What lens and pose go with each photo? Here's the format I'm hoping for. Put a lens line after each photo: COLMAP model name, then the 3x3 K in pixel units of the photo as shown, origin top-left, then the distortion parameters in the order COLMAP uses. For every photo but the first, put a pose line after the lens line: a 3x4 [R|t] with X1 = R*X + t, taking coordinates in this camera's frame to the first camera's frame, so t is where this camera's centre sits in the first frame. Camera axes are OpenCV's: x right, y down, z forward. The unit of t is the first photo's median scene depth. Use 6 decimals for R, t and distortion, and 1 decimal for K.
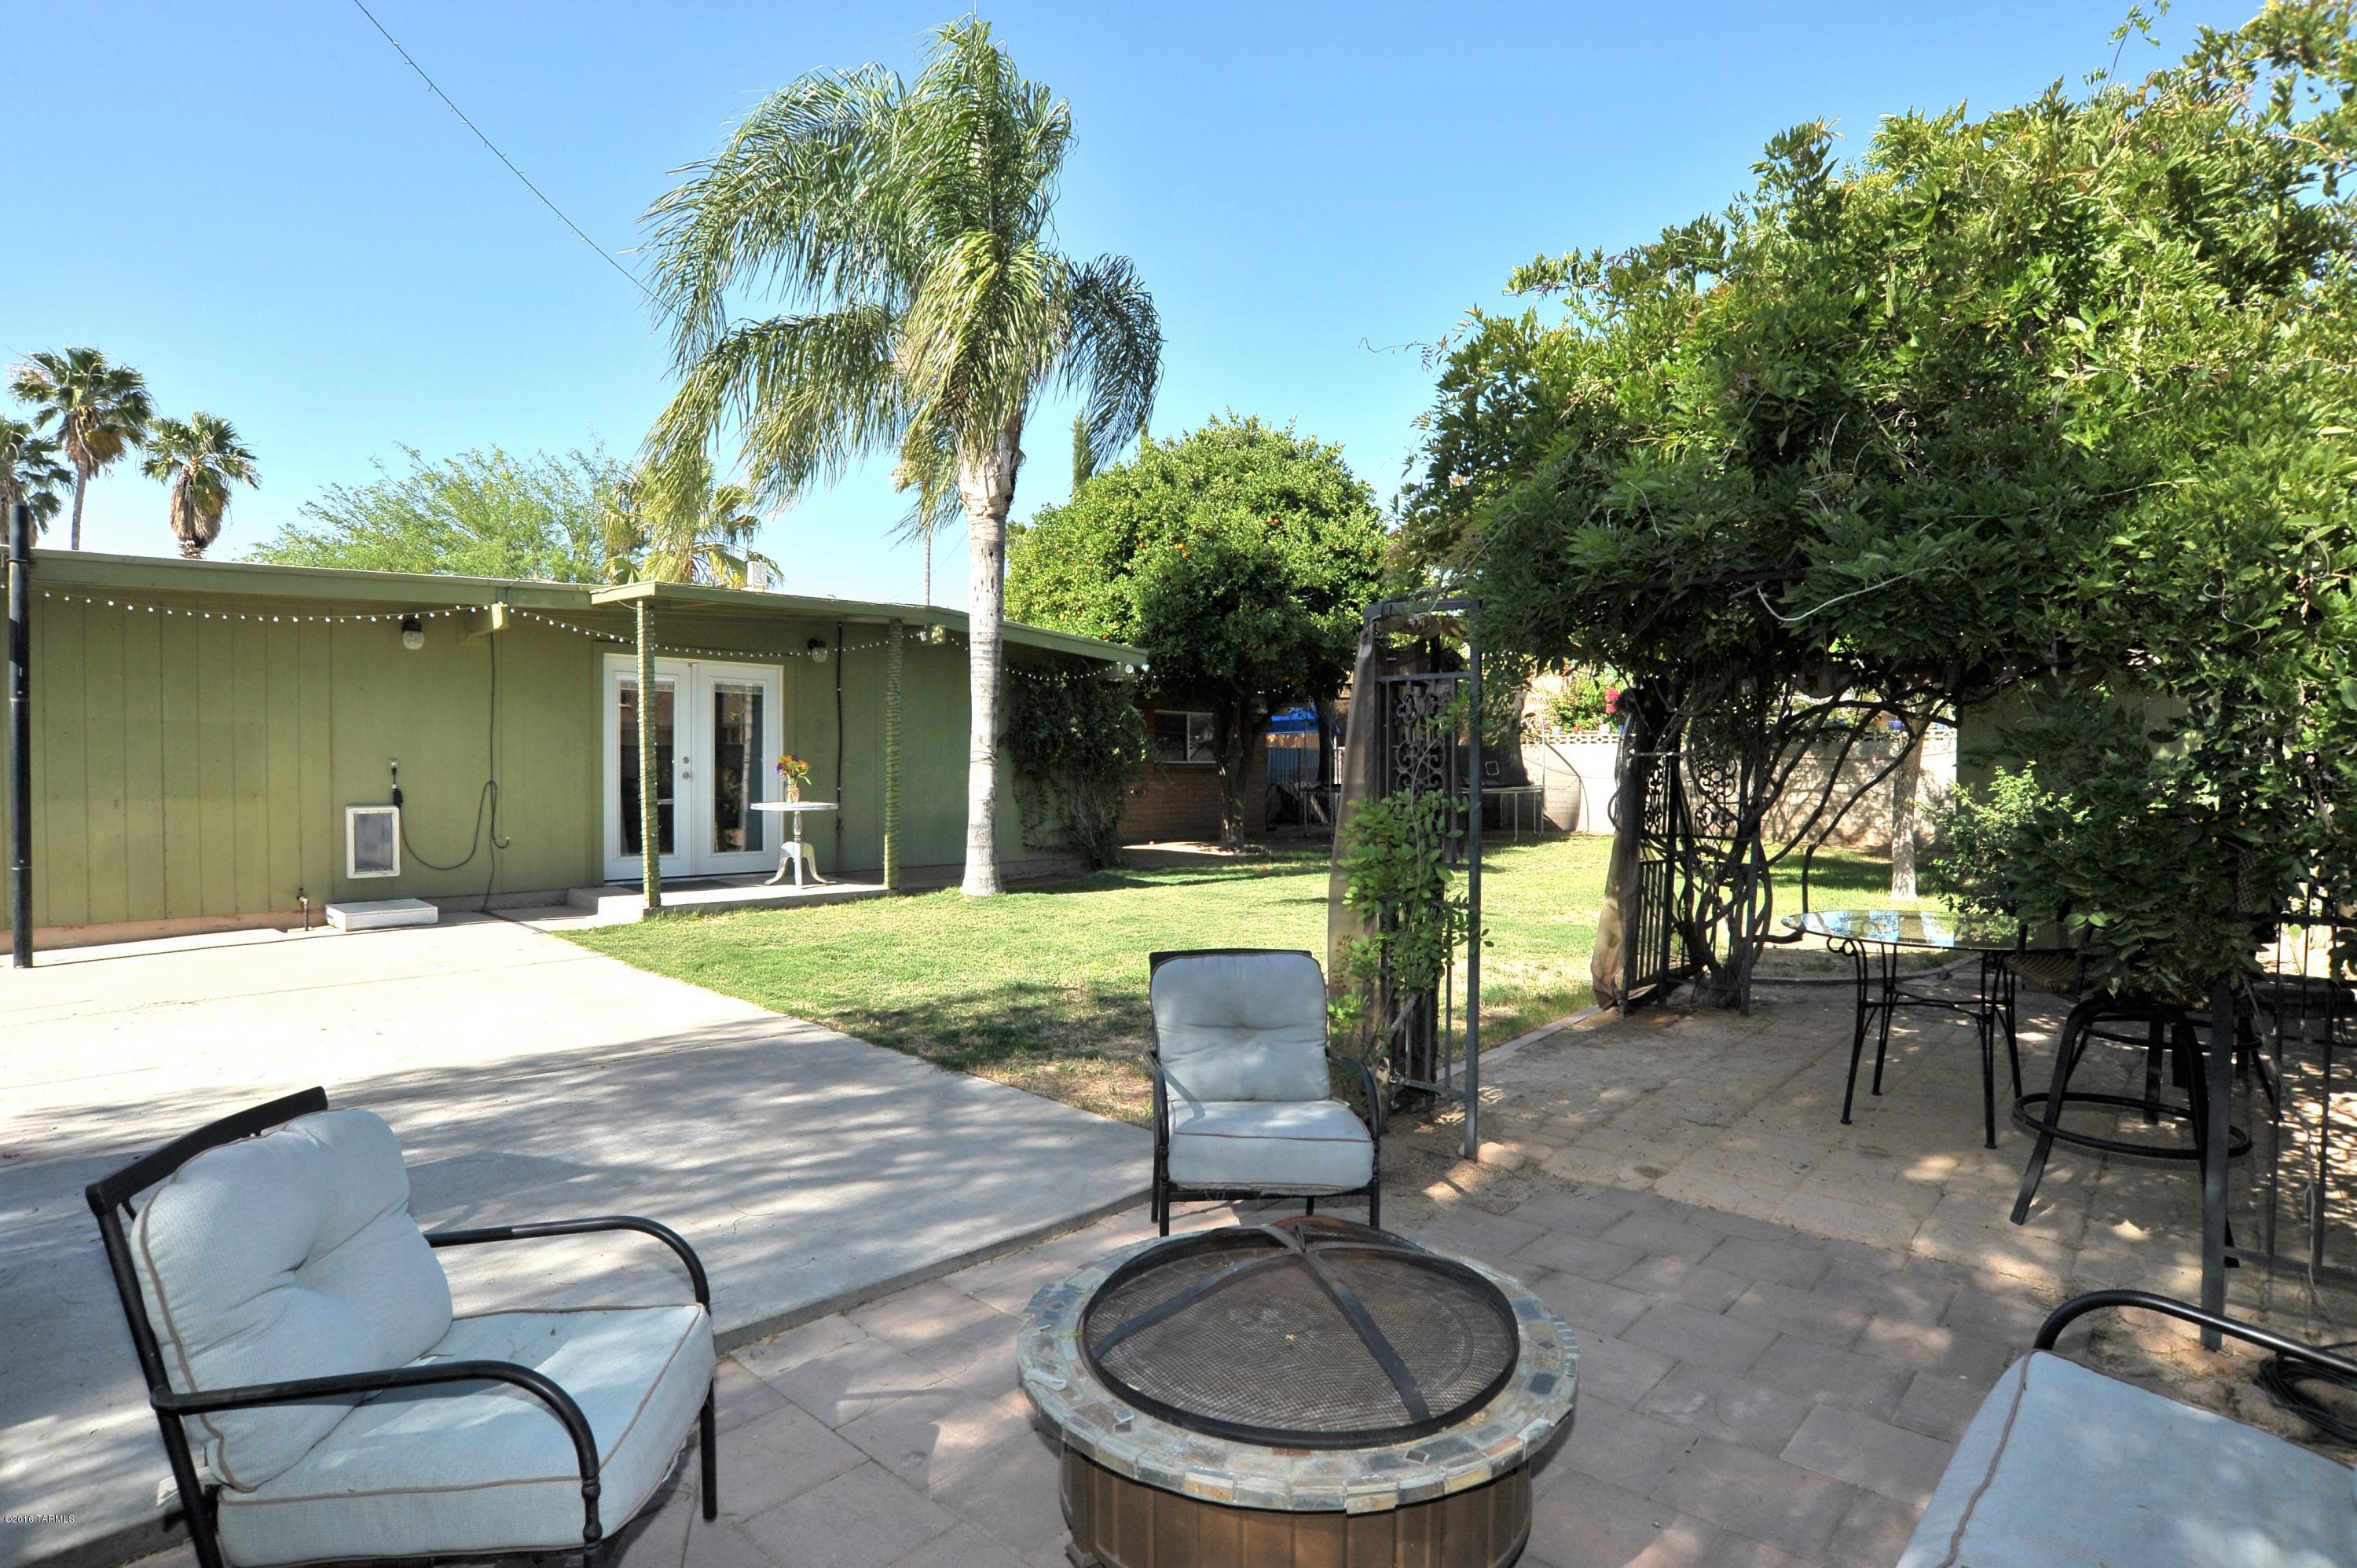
lens RADIAL K [[1208.2, 0, 1177.2], [0, 1208.2, 783.3], [0, 0, 1]] dist [0.001298, 0.000390]
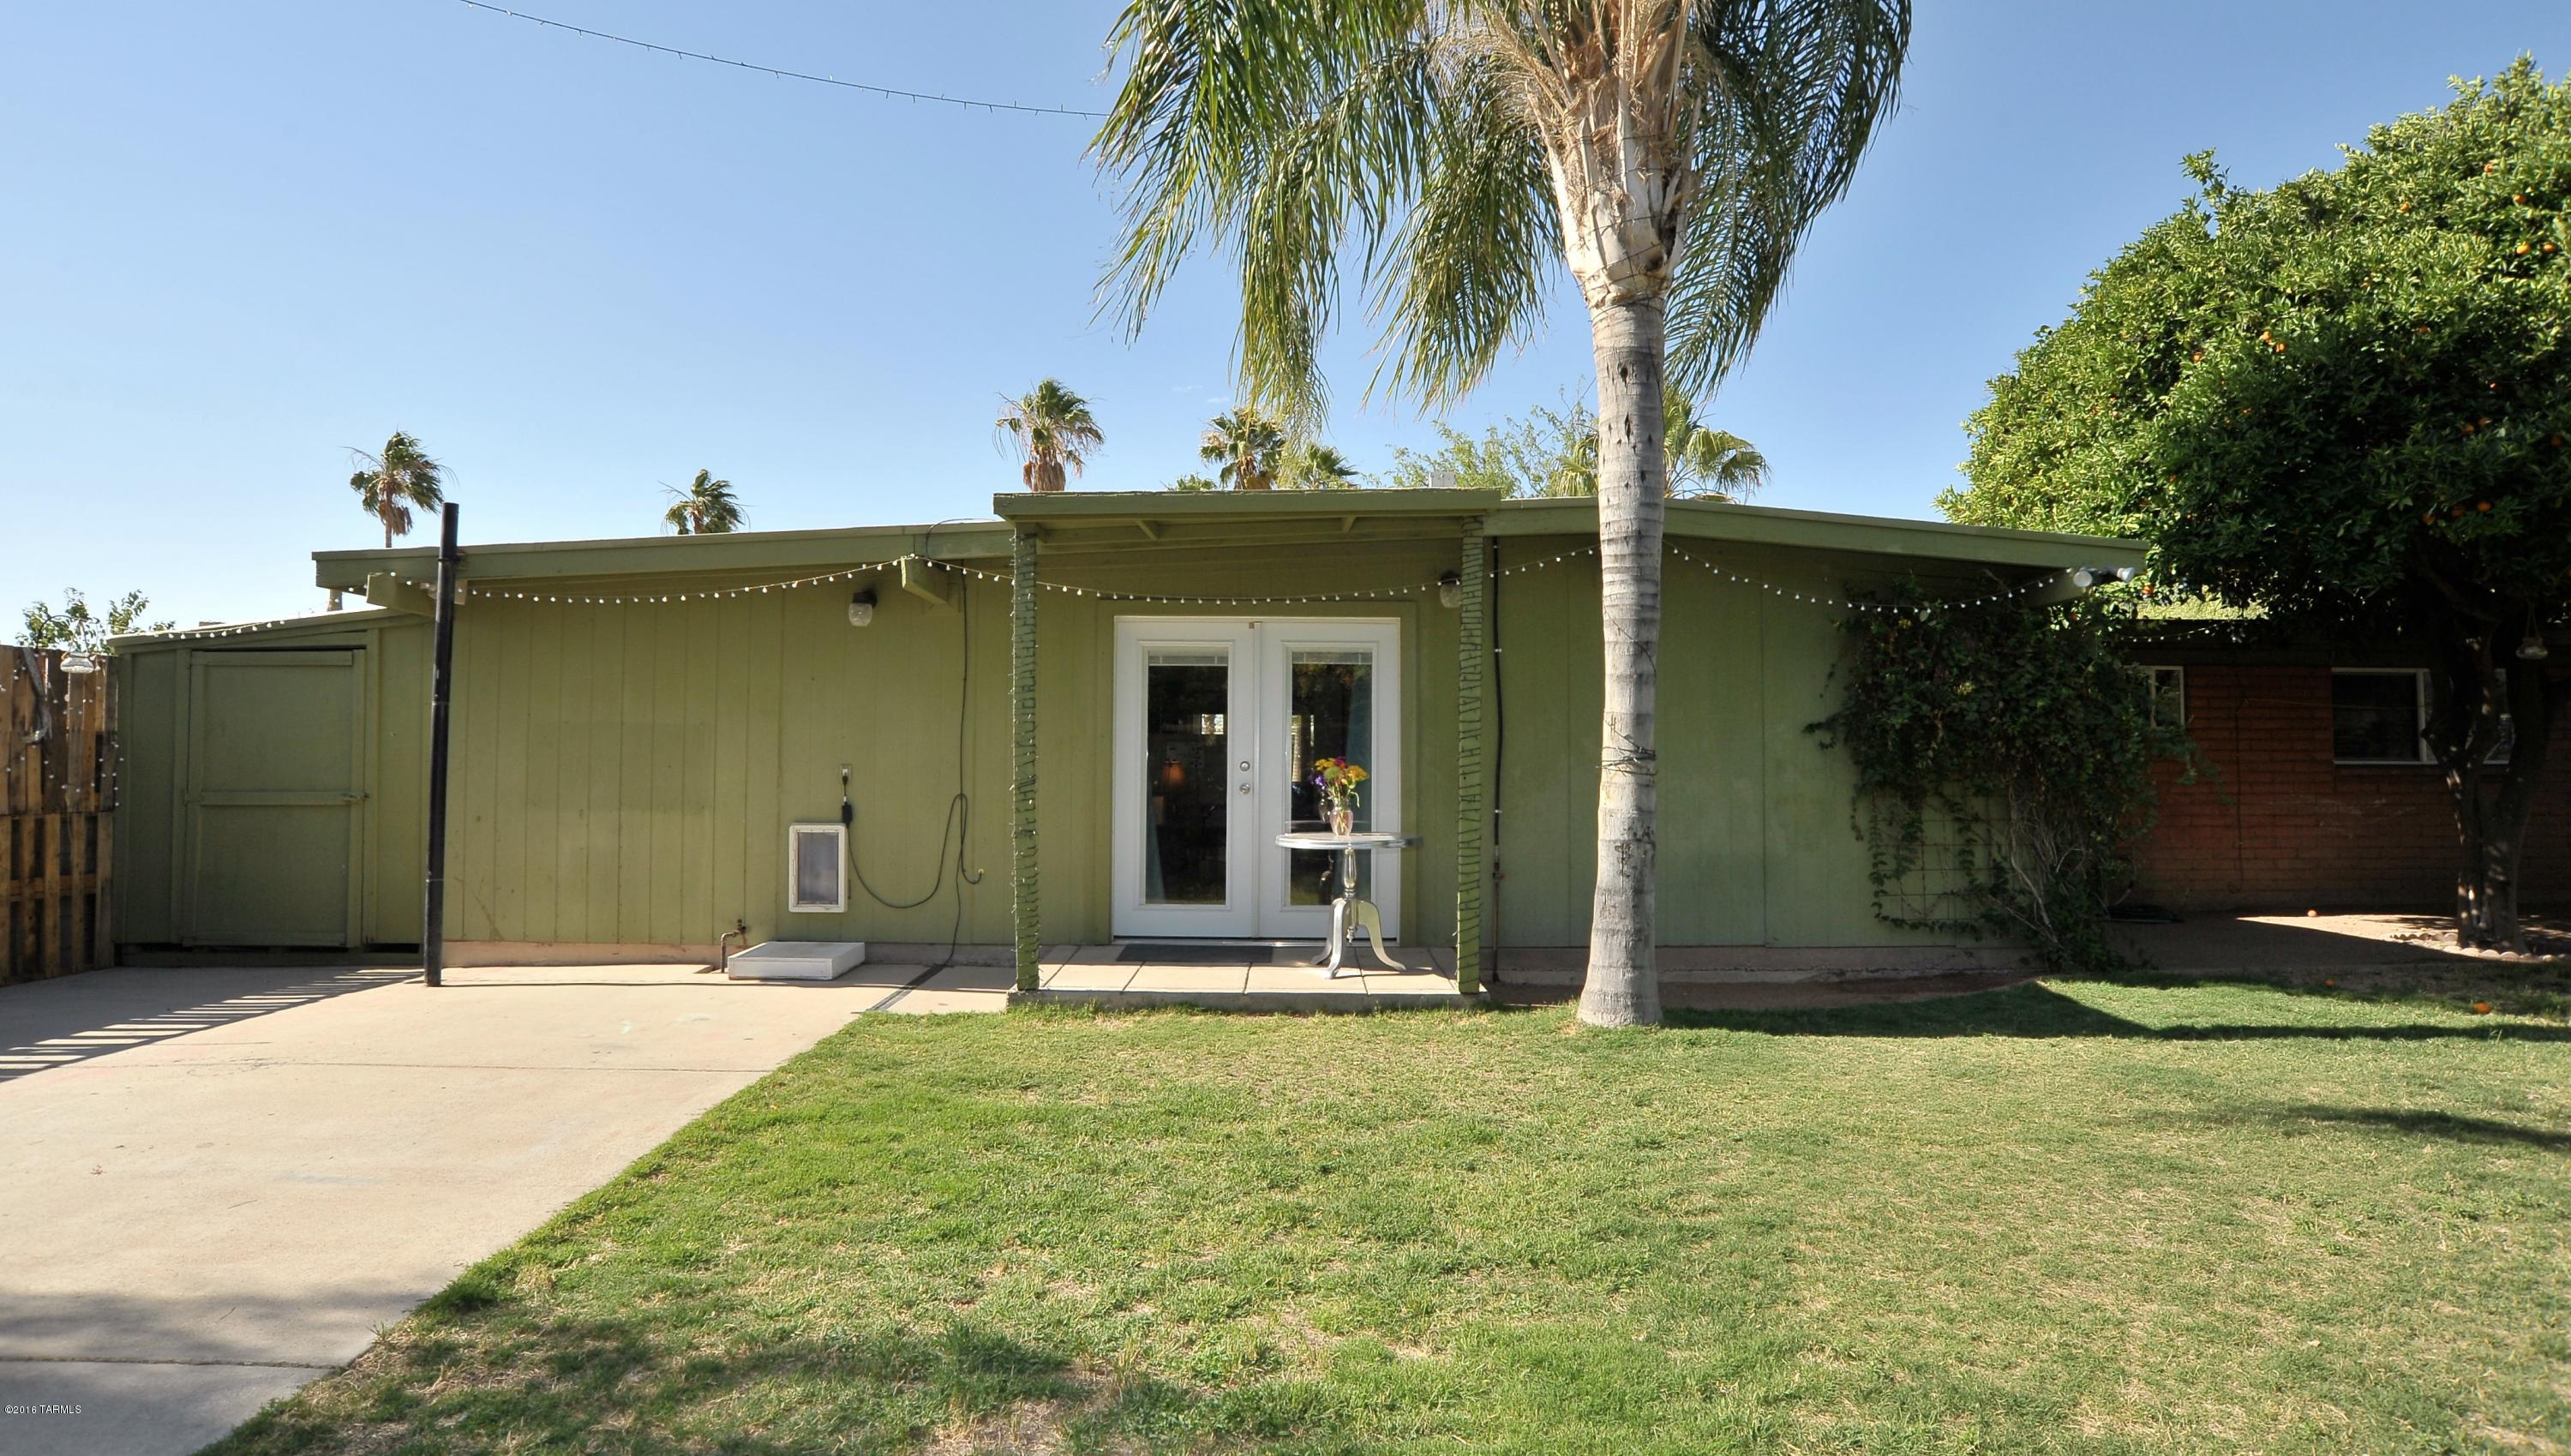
lens RADIAL K [[1360.9, 0, 1275.8], [0, 1360.9, 682.7], [0, 0, 1]] dist [-0.047226, 0.003365]
pose [[0.690648, -0.045362, -0.721767, 0.161639], [-0.010053, 0.997332, -0.072301, -0.010222], [0.723121, 0.057190, 0.688350, 0.490208]]
